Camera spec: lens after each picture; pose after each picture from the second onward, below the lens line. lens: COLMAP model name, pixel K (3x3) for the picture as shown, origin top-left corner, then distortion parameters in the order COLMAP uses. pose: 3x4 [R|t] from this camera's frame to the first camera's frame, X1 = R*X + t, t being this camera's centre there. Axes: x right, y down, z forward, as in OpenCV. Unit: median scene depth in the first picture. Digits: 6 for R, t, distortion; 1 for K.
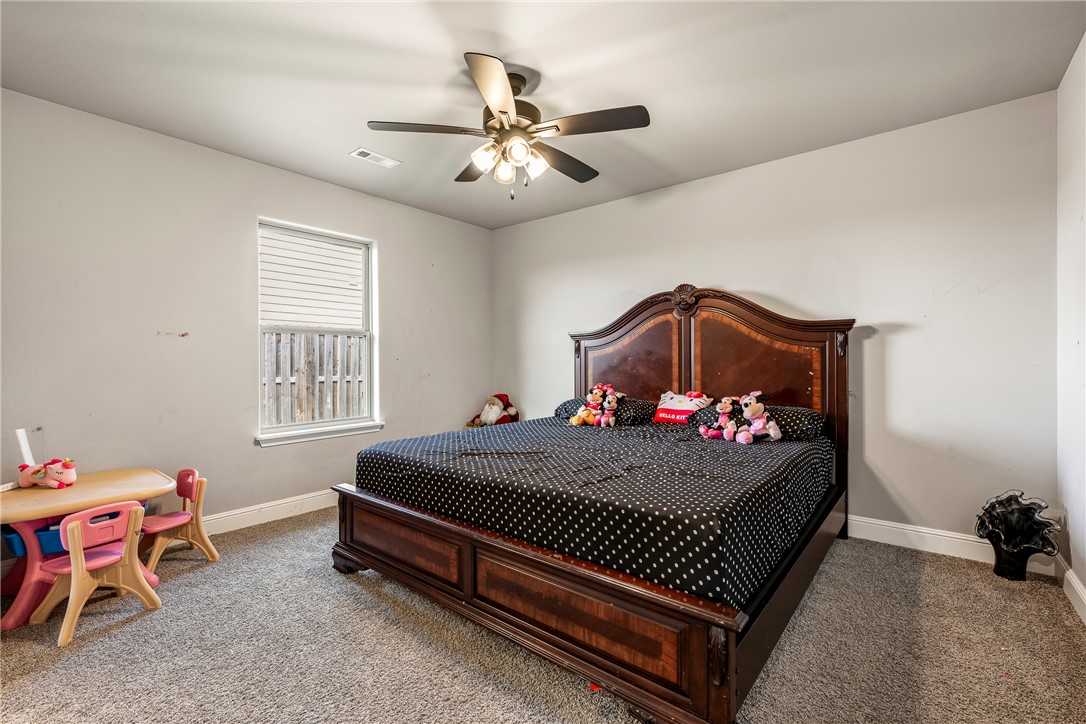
lens RADIAL K [[466.6, 0, 543.0], [0, 466.6, 362.0], [0, 0, 1]] dist [-0.002503, -0.000398]
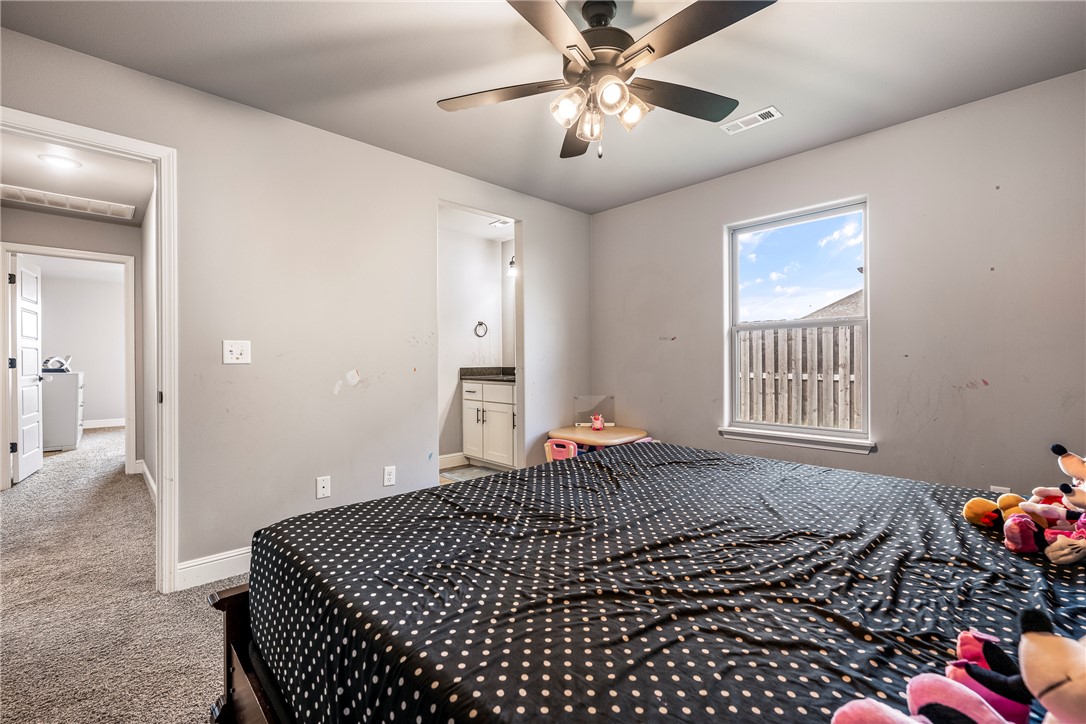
lens RADIAL K [[466.6, 0, 543.0], [0, 466.6, 362.0], [0, 0, 1]] dist [-0.002503, -0.000398]
pose [[-0.096971, 0.003403, -0.995281, 0.518025], [0.008110, 0.999964, 0.002629, 0.001590], [0.995254, -0.007817, -0.096995, 0.668050]]
